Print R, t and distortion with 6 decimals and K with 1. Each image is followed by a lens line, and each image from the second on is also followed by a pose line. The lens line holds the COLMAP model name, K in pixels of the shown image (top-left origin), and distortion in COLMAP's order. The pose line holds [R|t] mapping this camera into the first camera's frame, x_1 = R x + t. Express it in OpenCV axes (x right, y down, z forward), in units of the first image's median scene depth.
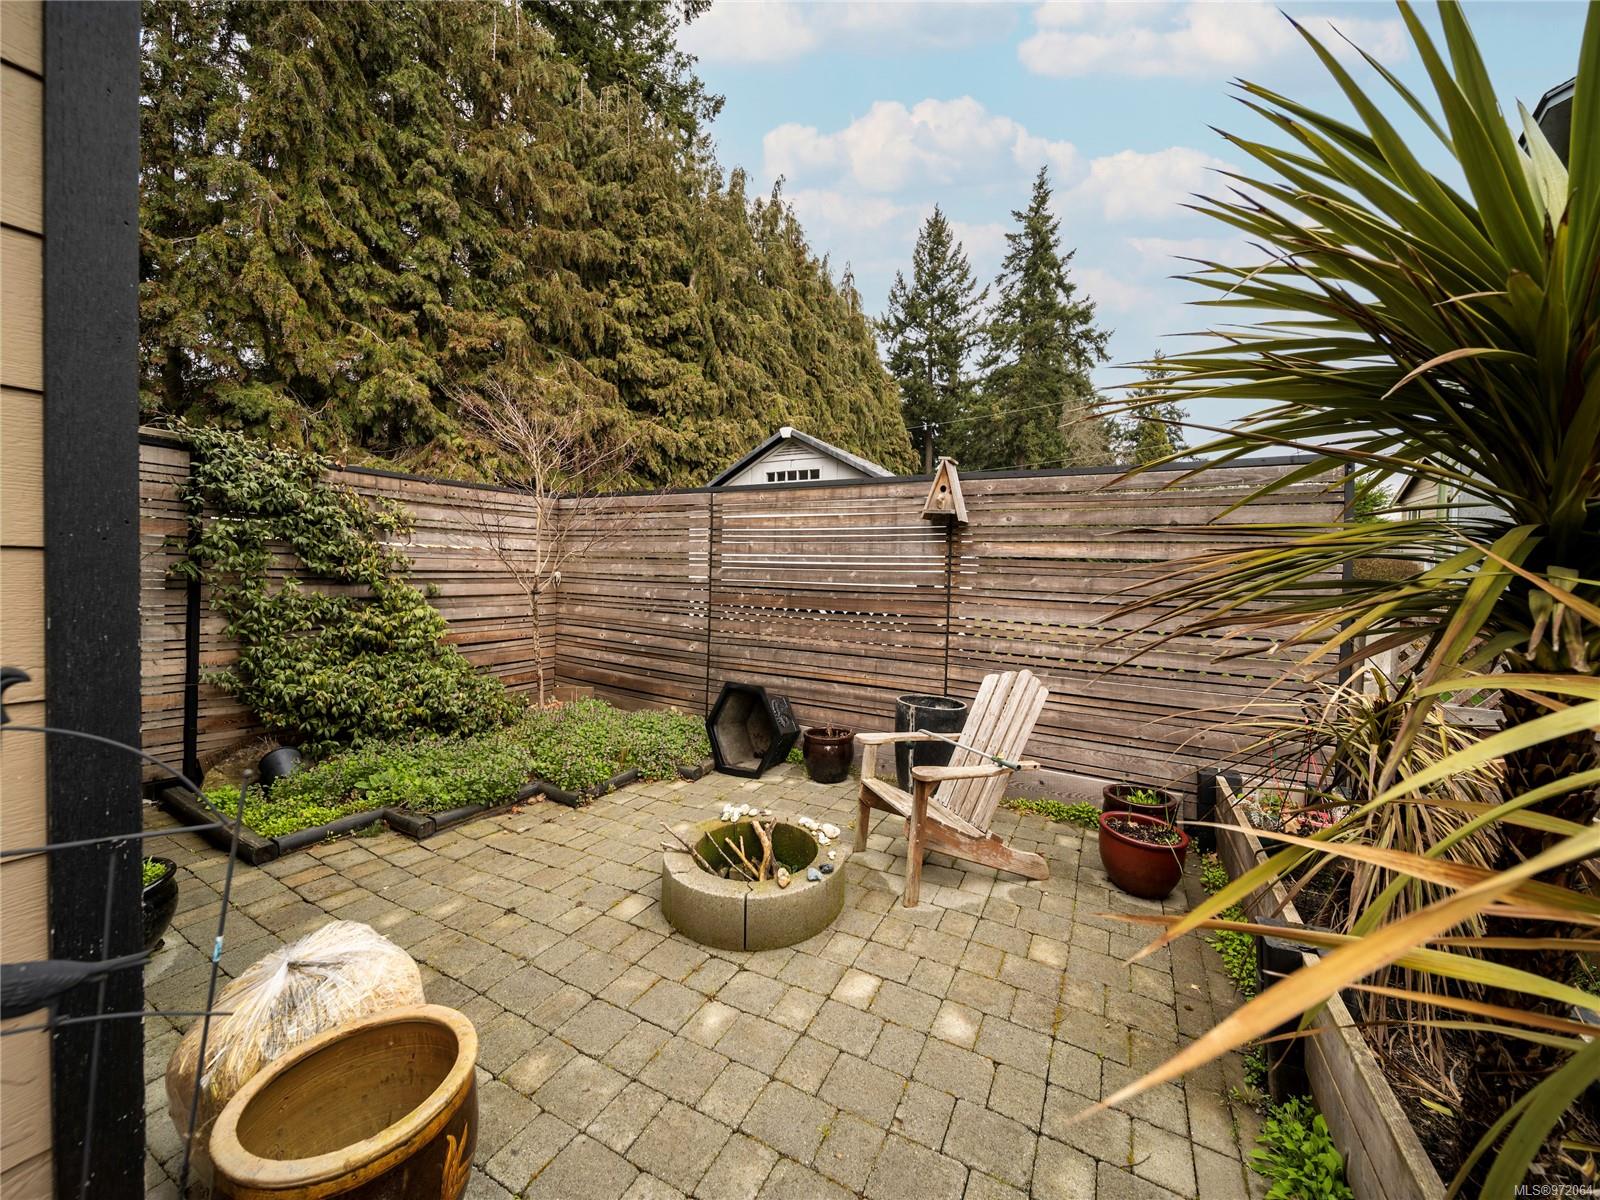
lens RADIAL K [[579.4, 0, 791.8], [0, 579.4, 598.4], [0, 0, 1]] dist [-0.003830, 0.000035]
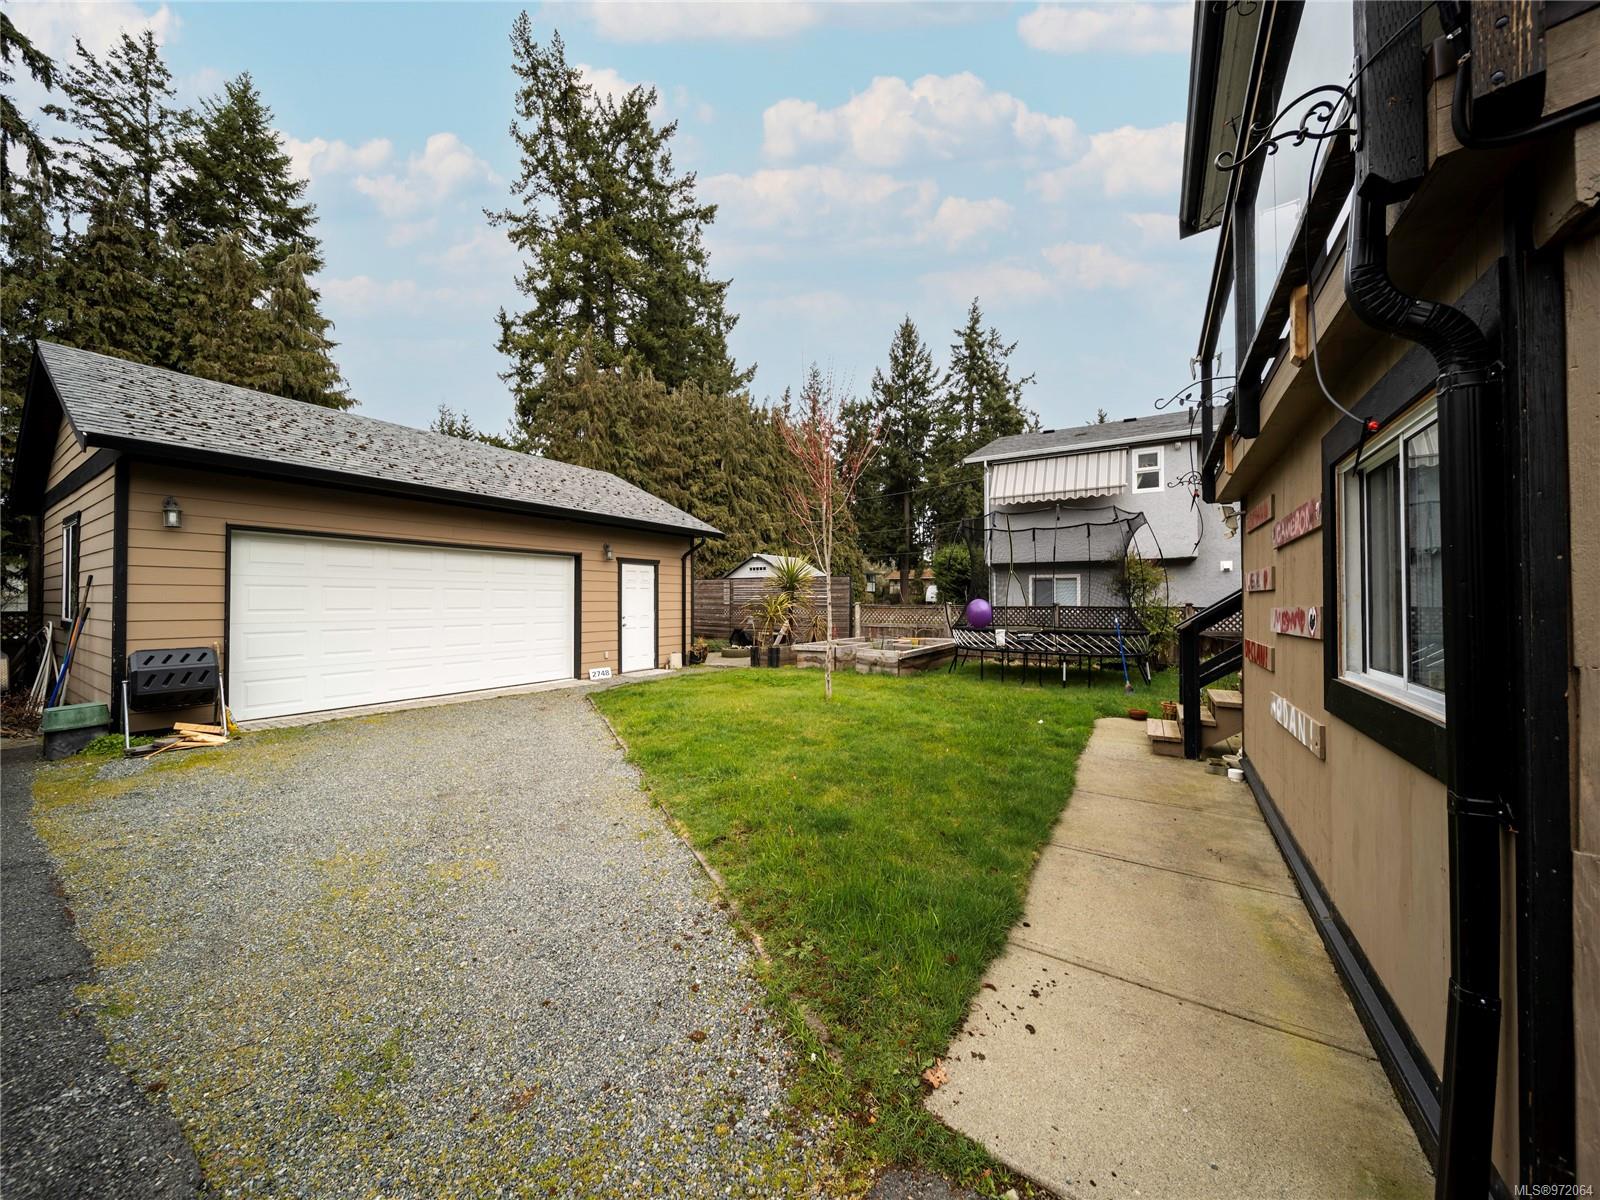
lens RADIAL K [[586.8, 0, 797.9], [0, 586.8, 595.5], [0, 0, 1]] dist [-0.000434, -0.000009]
pose [[0.998694, -0.024986, -0.044553, 0.050076], [0.022680, 0.998414, -0.051534, 0.013012], [0.045770, 0.050457, 0.997677, -0.296826]]
